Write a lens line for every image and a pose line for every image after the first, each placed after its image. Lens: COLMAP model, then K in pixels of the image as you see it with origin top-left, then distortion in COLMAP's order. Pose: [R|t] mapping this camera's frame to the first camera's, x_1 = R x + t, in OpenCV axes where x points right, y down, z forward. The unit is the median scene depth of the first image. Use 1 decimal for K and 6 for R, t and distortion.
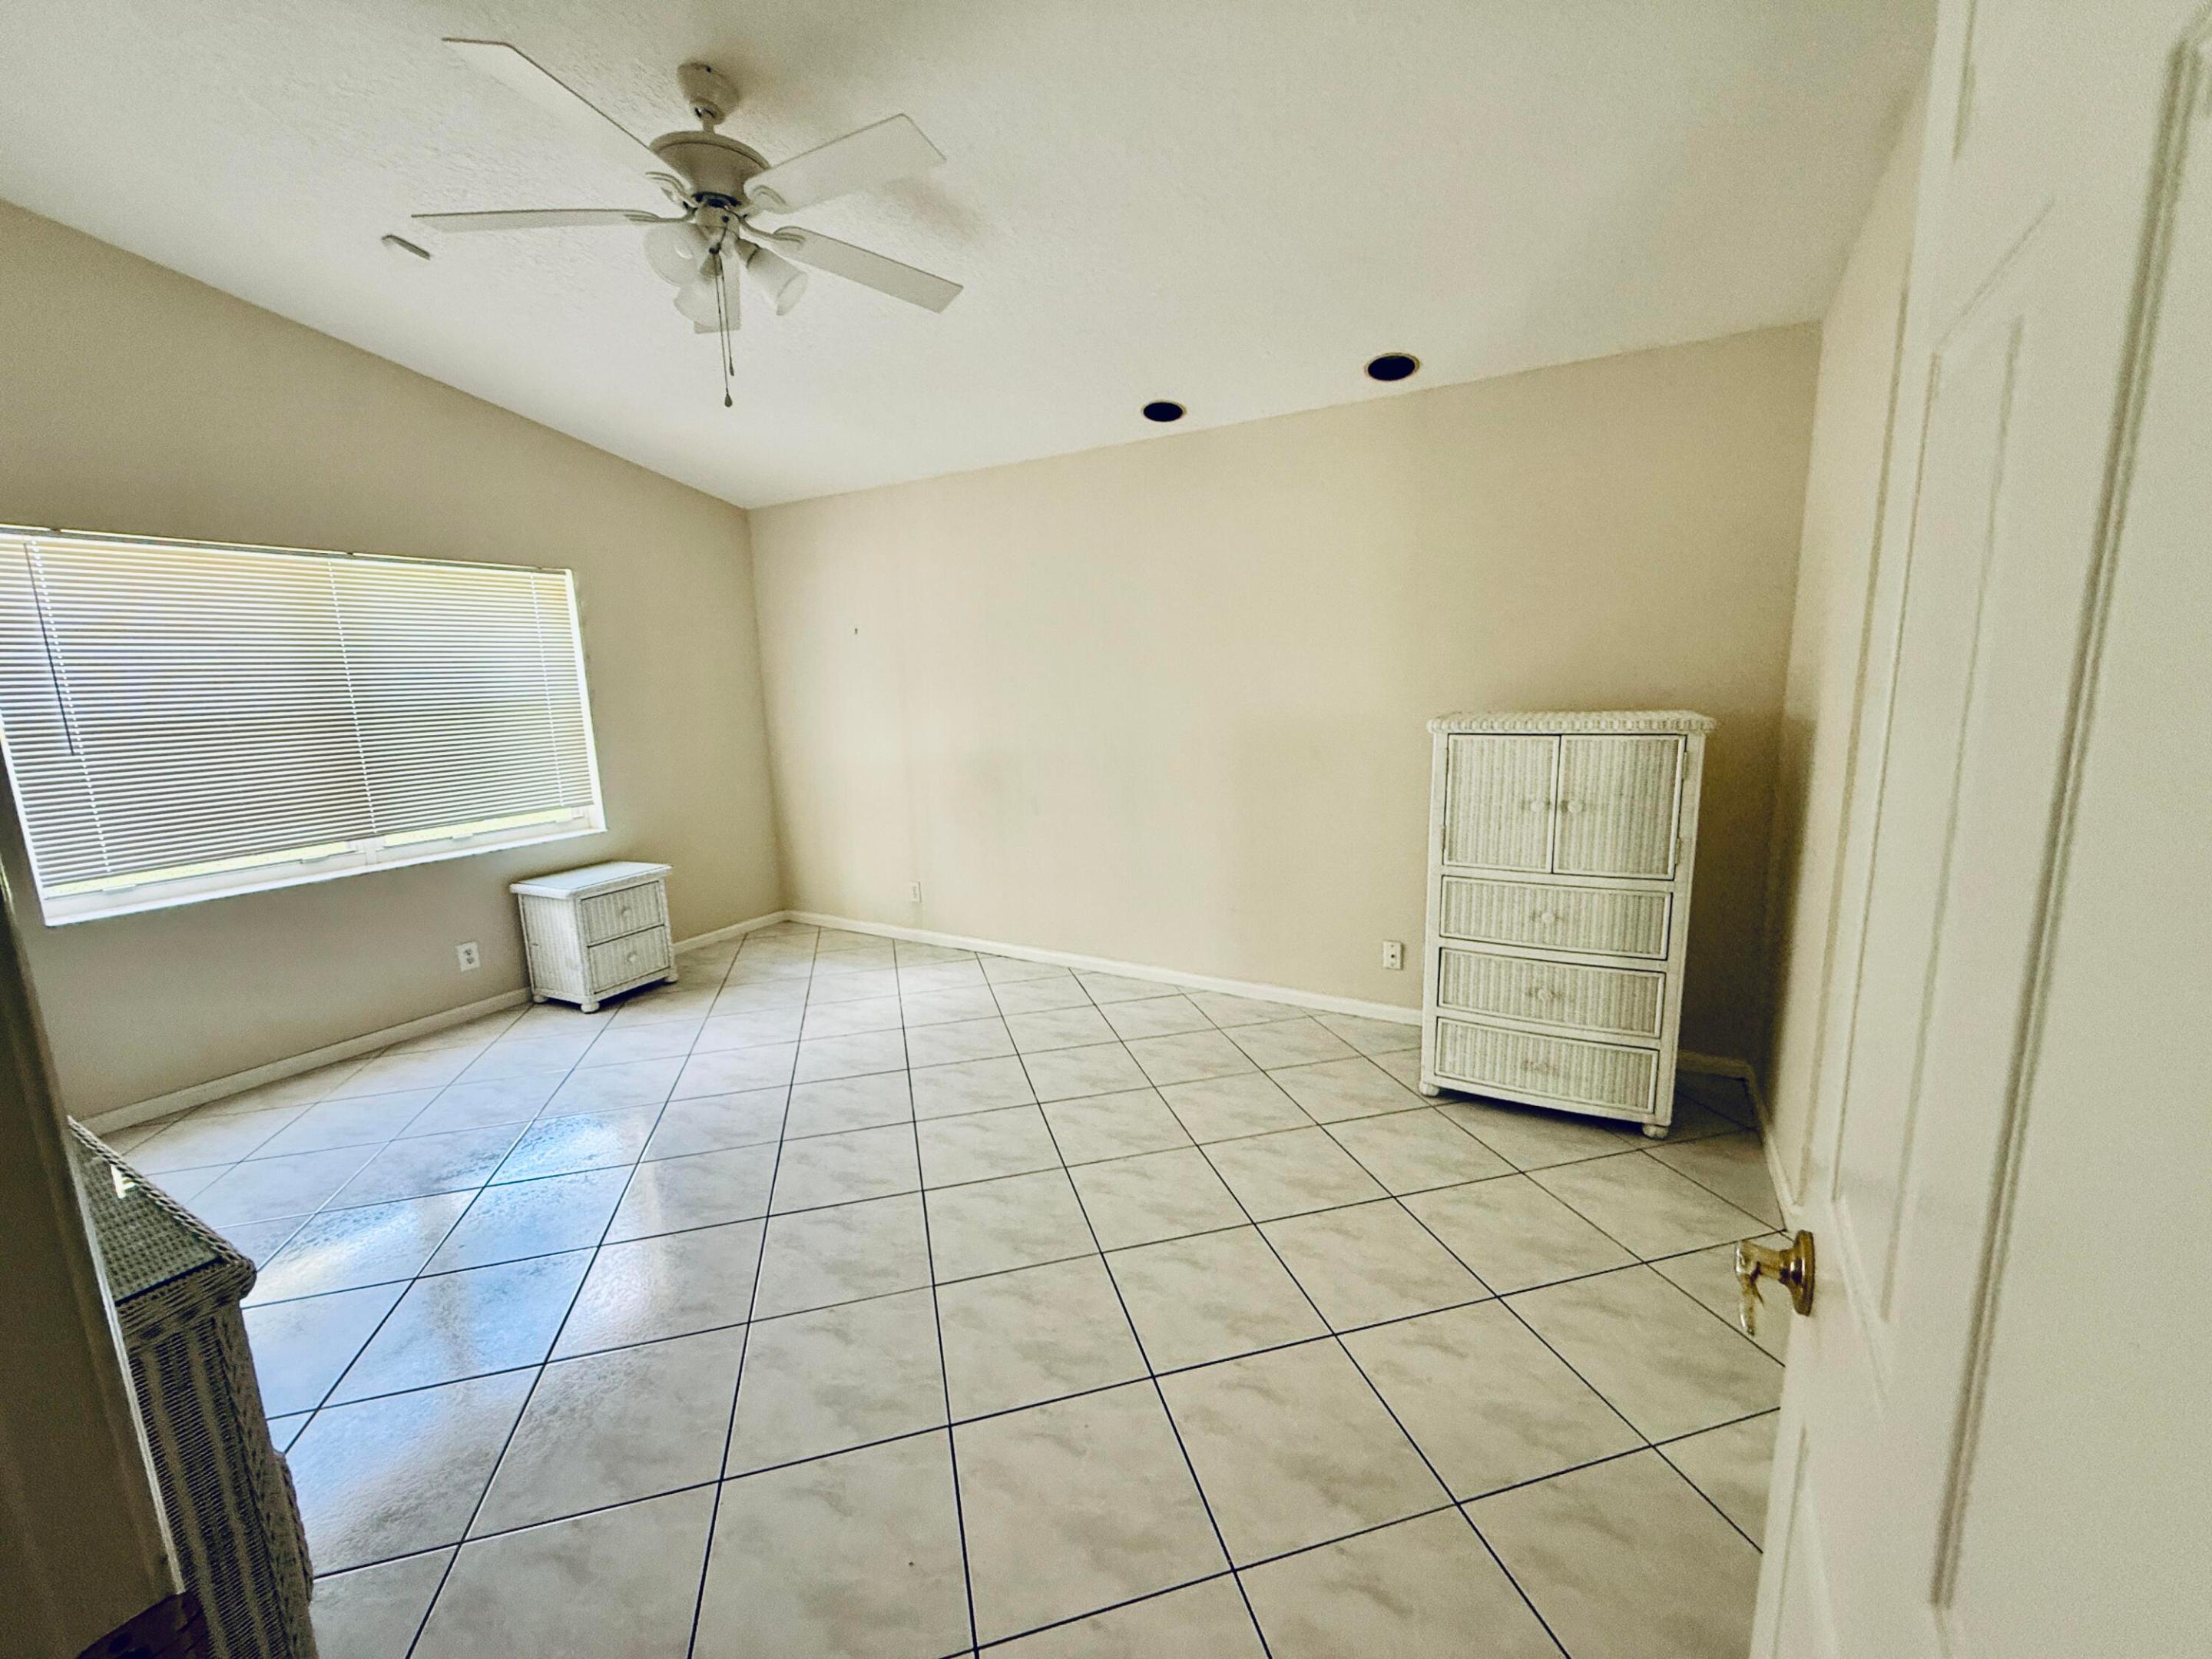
lens RADIAL K [[811.0, 0, 1189.2], [0, 811.0, 794.0], [0, 0, 1]] dist [0.030438, 0.000076]
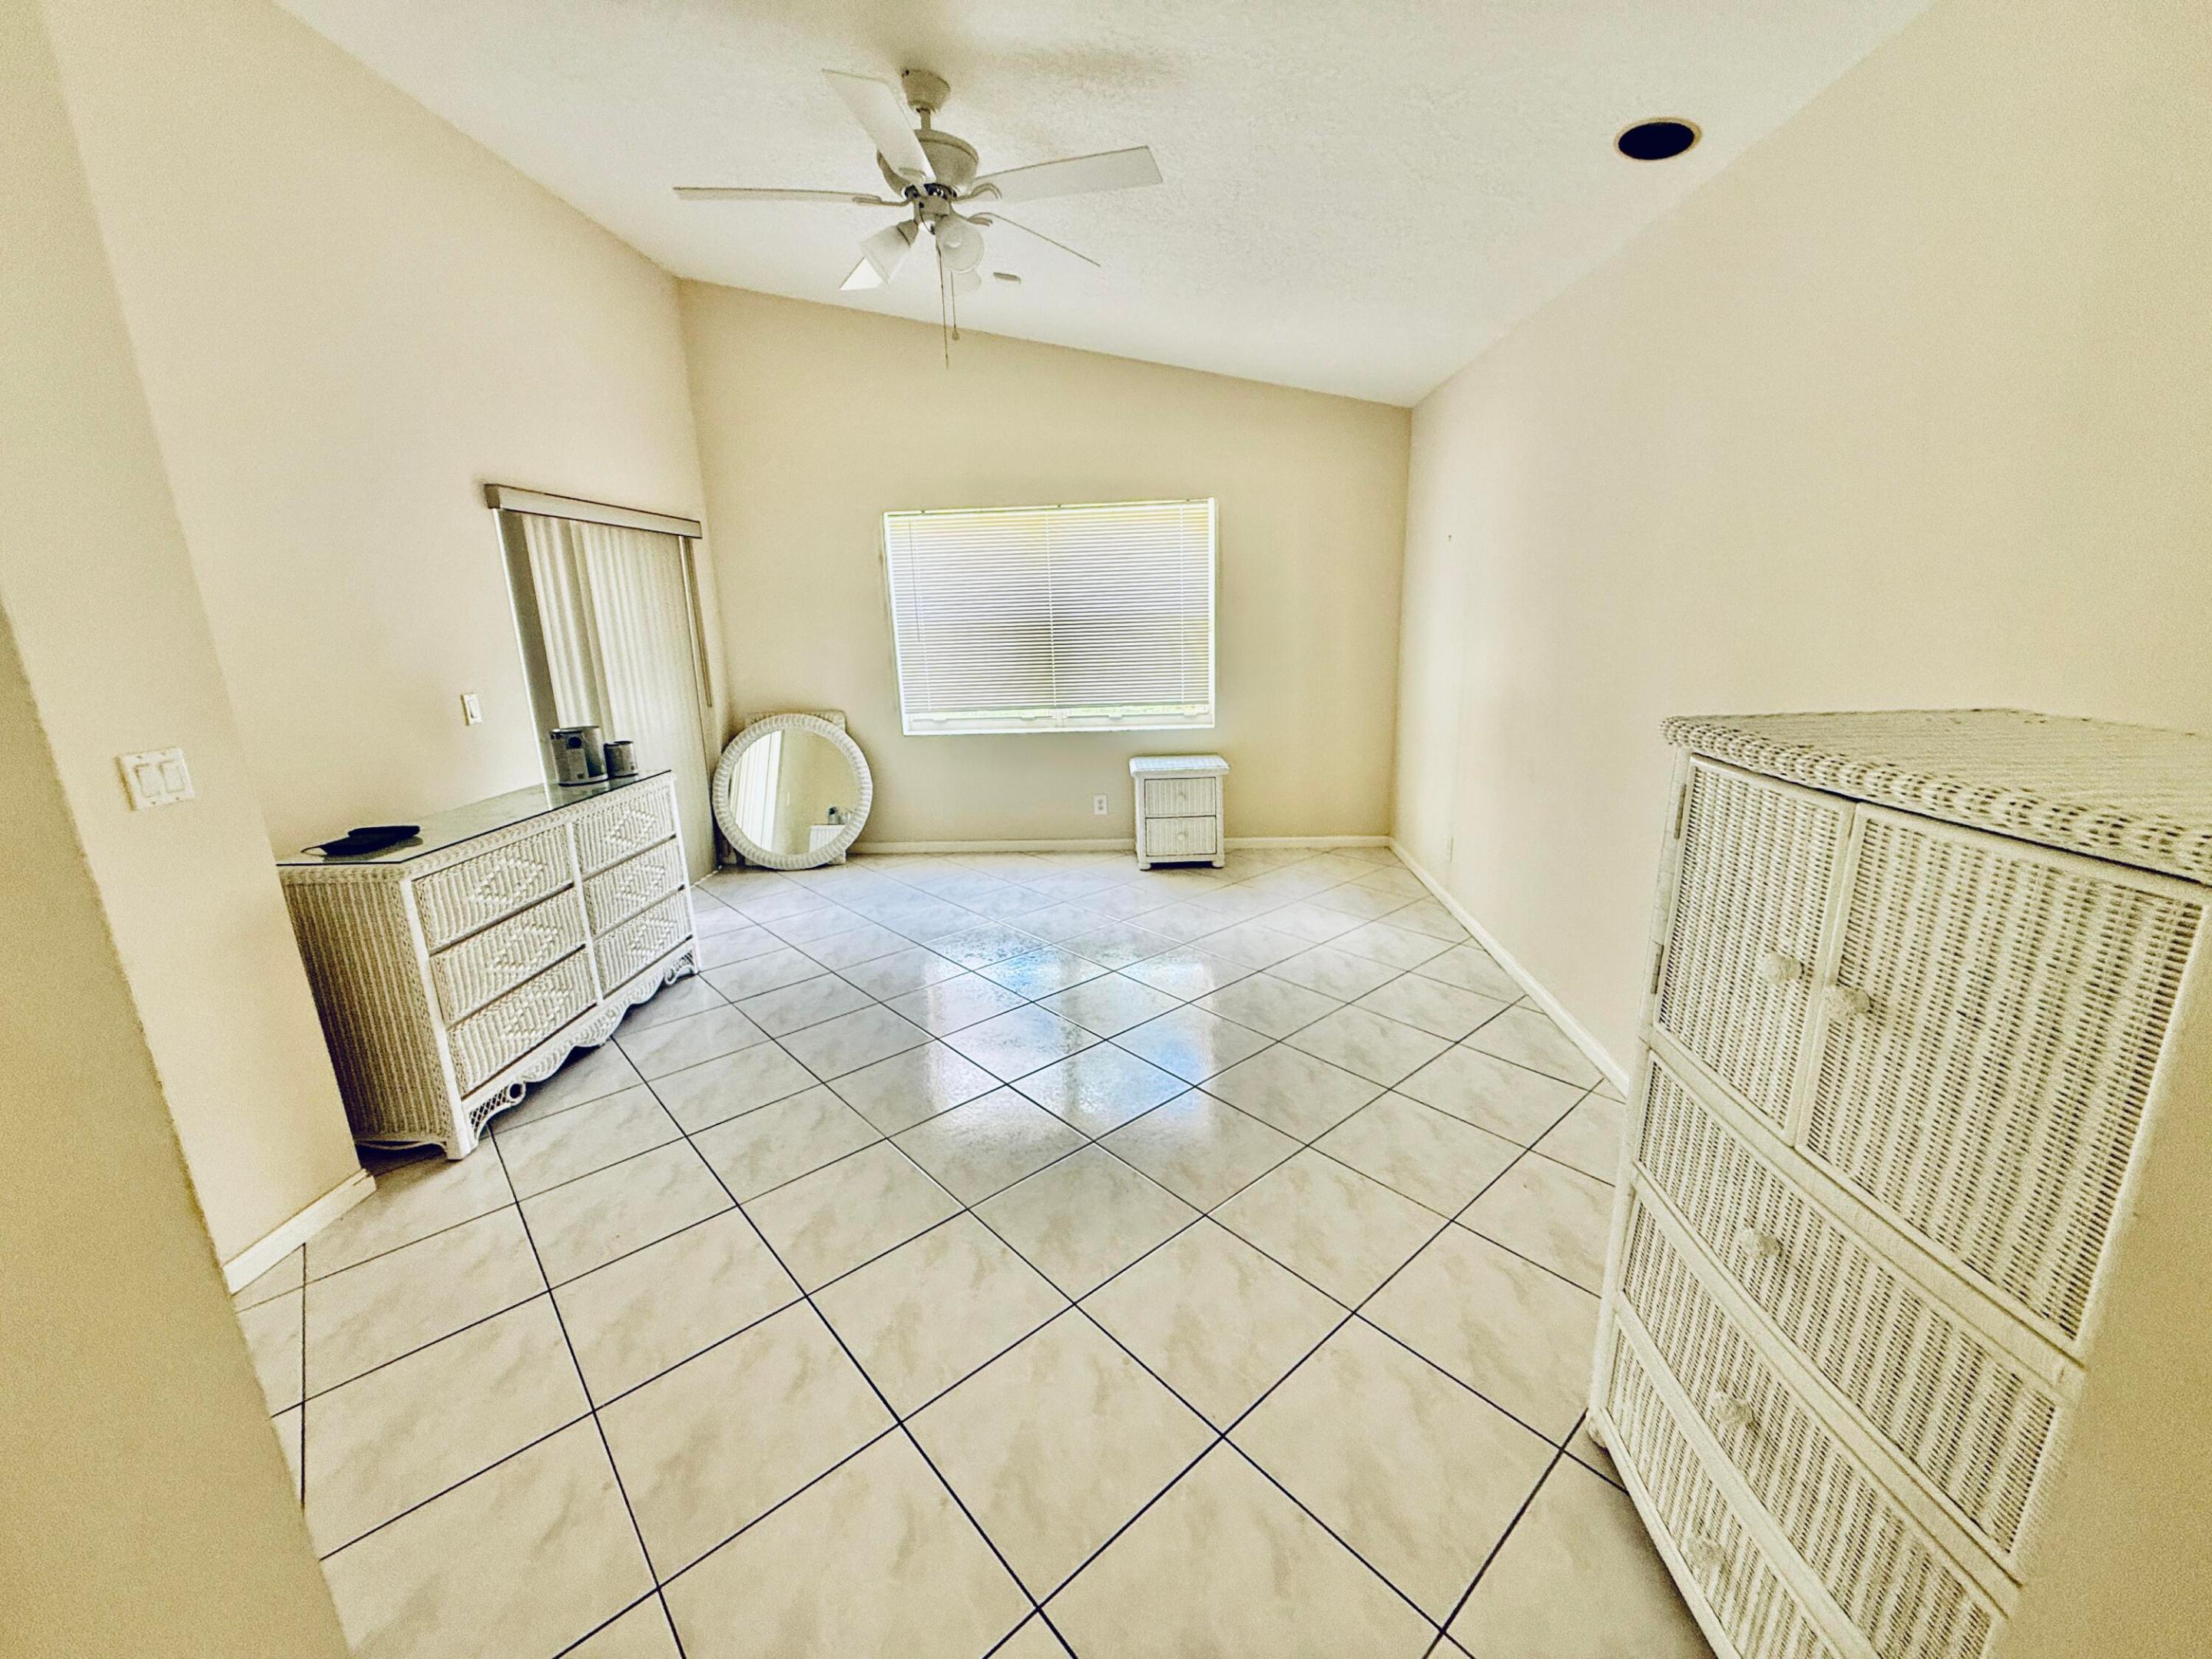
lens RADIAL K [[882.6, 0, 1100.5], [0, 882.6, 826.8], [0, 0, 1]] dist [0.000255, 0.000350]
pose [[0.461306, 0.232479, -0.856242, 0.358798], [-0.118156, 0.972562, 0.200404, -0.055978], [0.879338, 0.008723, 0.476118, 0.297251]]
